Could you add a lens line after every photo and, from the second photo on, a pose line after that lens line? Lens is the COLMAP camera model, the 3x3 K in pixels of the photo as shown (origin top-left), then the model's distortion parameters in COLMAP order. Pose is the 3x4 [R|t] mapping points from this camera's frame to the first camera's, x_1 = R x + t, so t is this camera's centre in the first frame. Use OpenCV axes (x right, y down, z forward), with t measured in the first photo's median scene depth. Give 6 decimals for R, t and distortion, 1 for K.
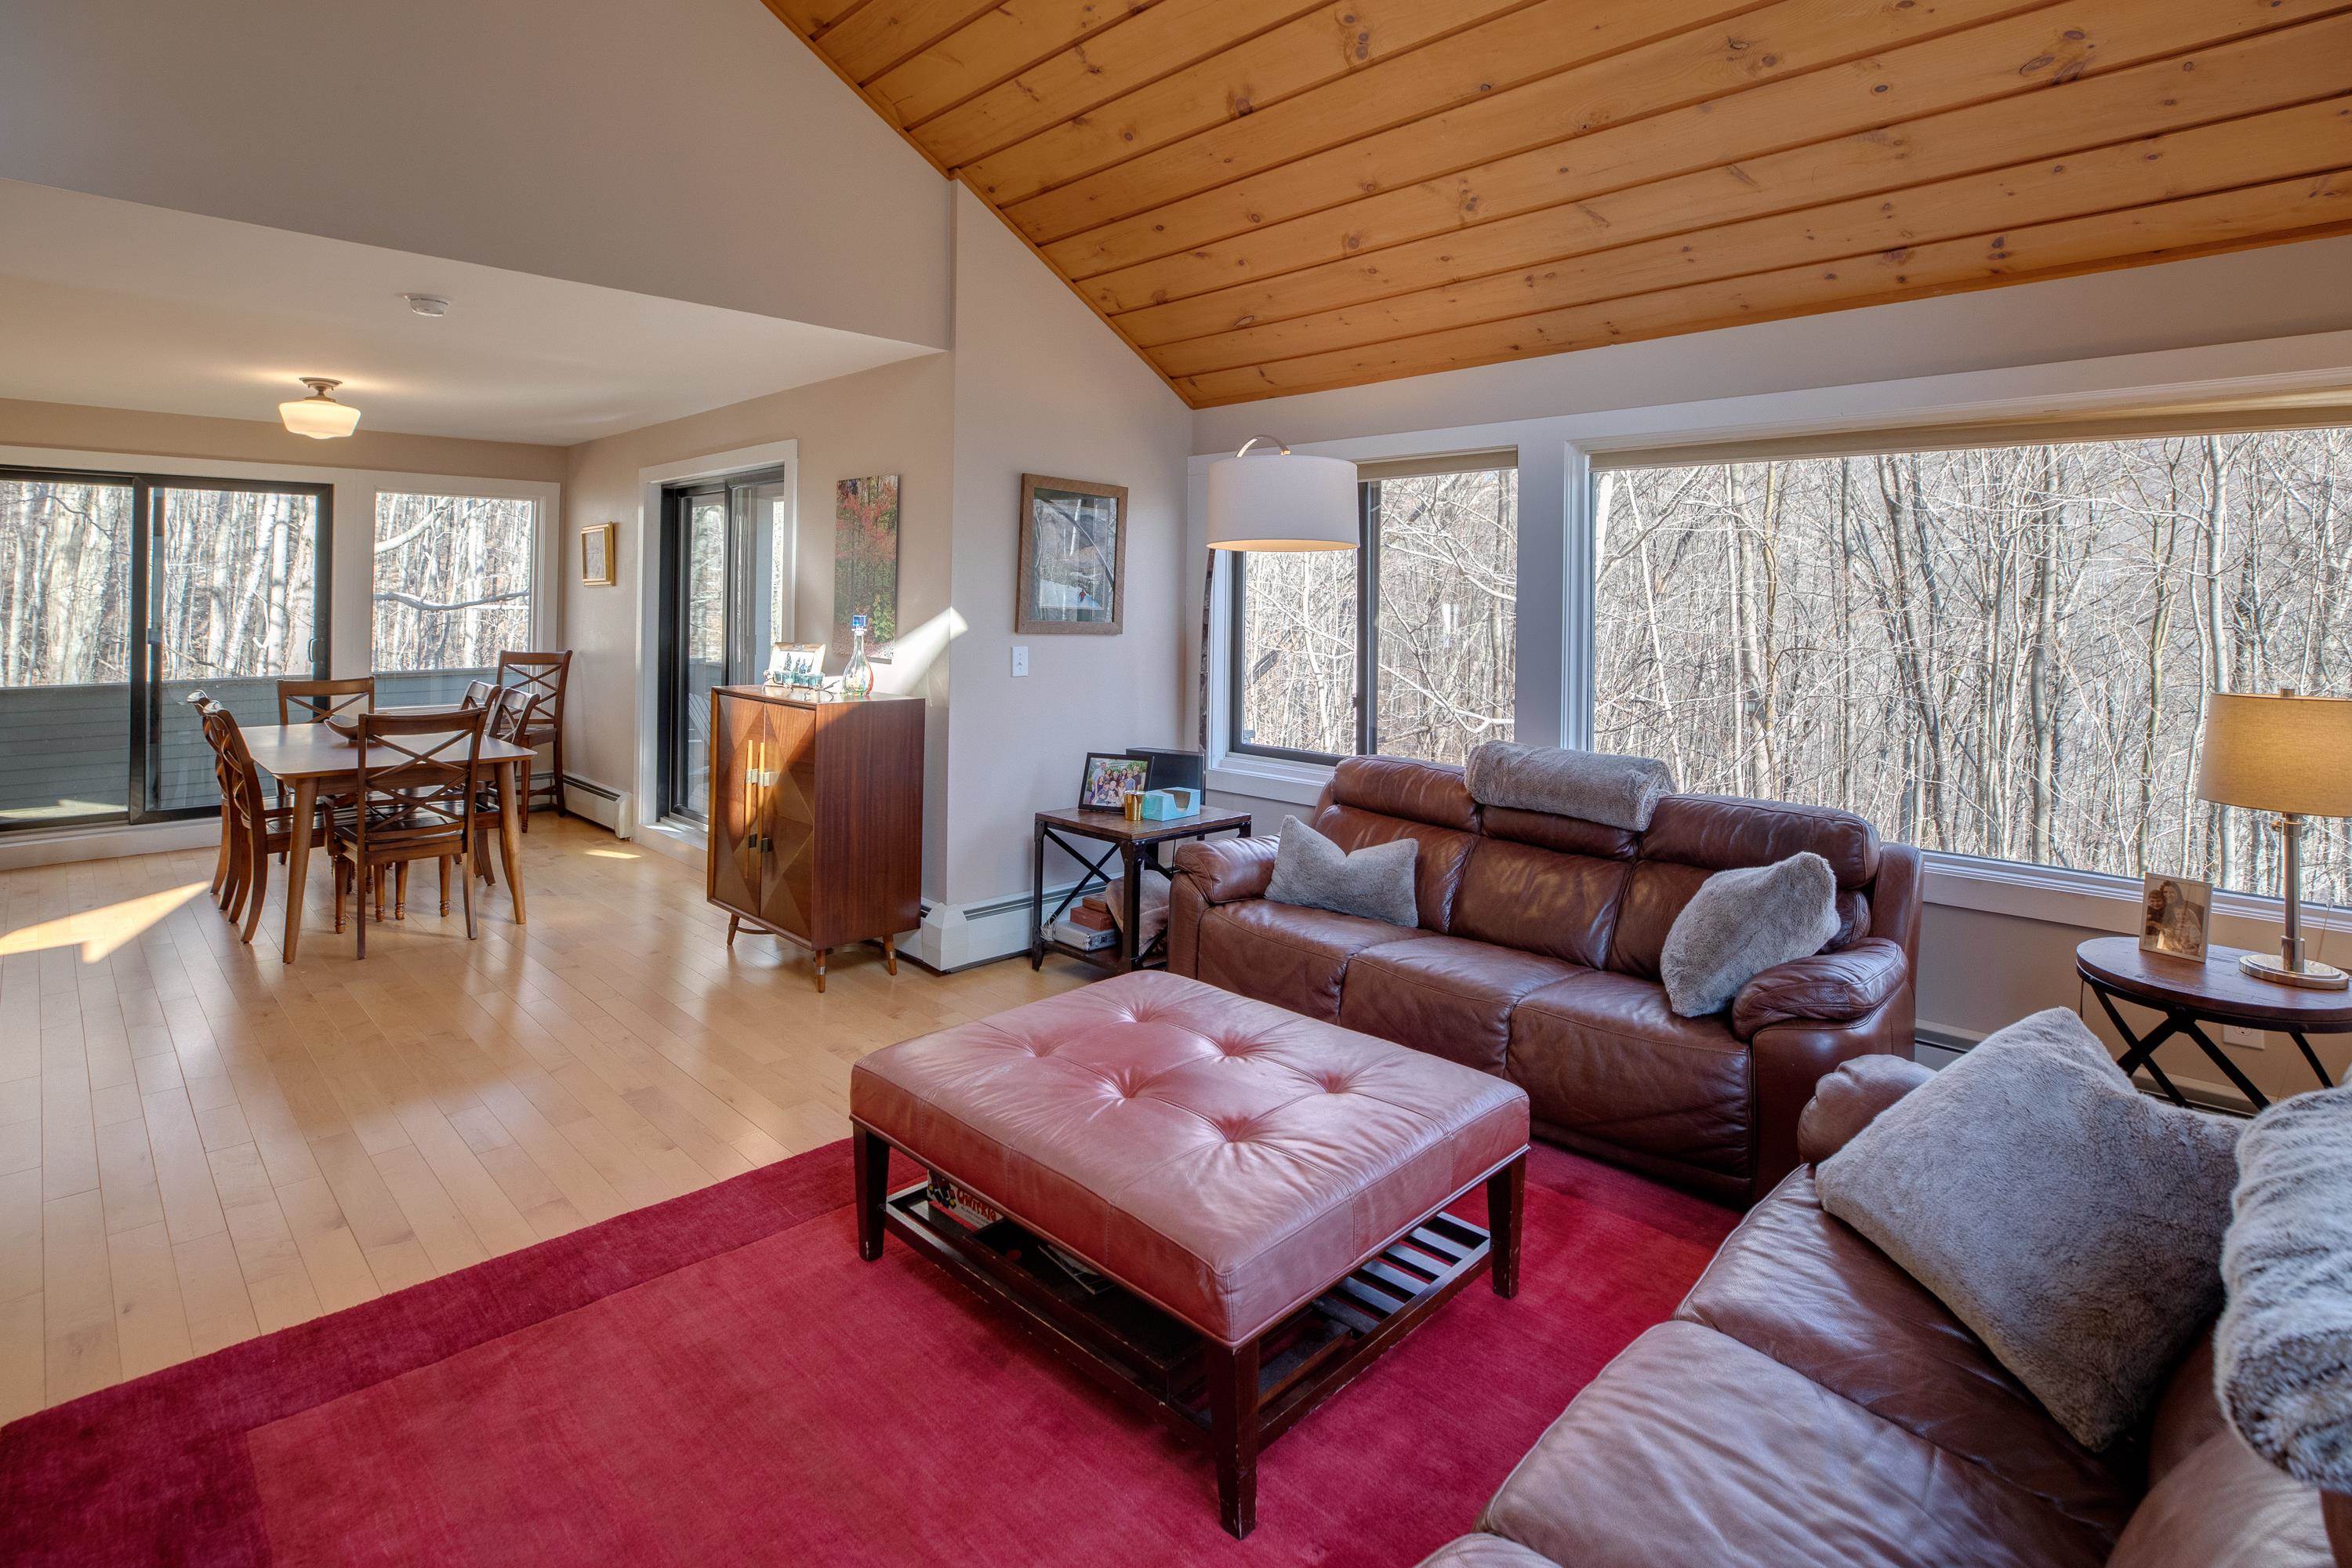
lens RADIAL K [[1142.0, 0, 1175.0], [0, 1142.0, 608.9], [0, 0, 1]] dist [-0.036139, 0.000542]
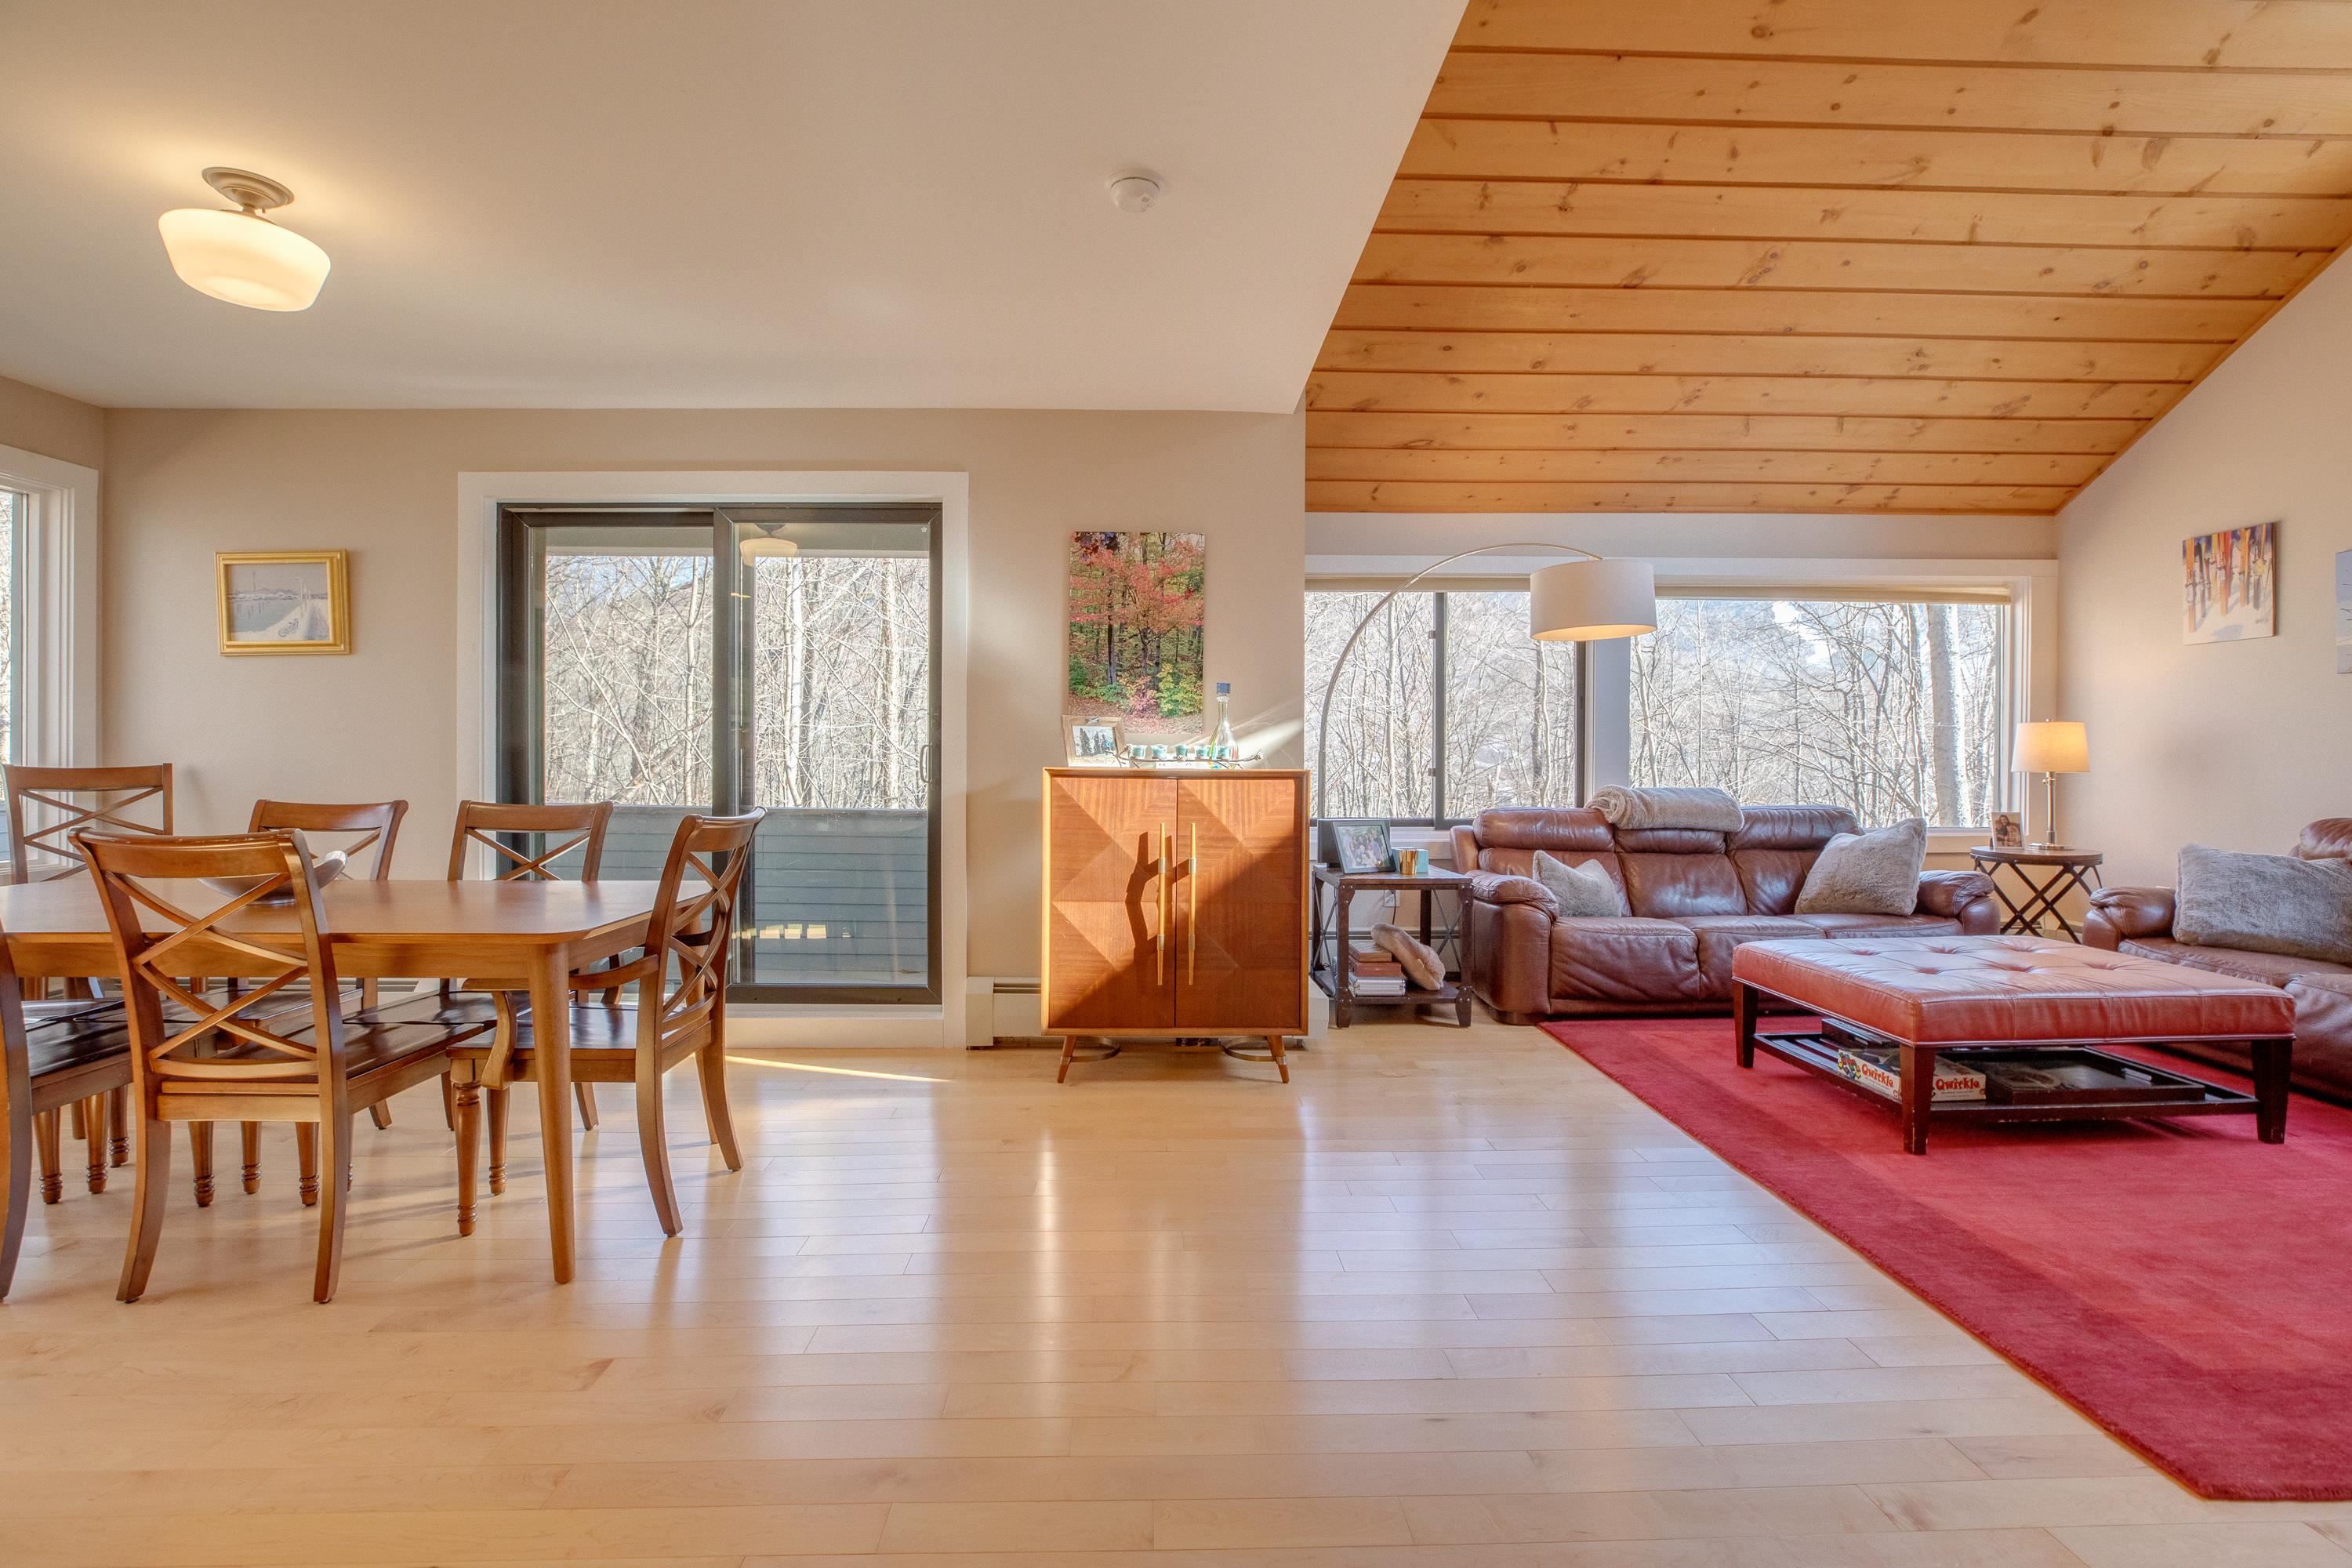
lens RADIAL K [[1052.0, 0, 1180.9], [0, 1052.0, 772.1], [0, 0, 1]] dist [-0.030949, 0.008299]
pose [[0.690371, -0.027074, 0.722948, -0.940581], [0.016825, 0.999630, 0.021370, 0.060283], [-0.723260, -0.002590, 0.690571, 0.458496]]
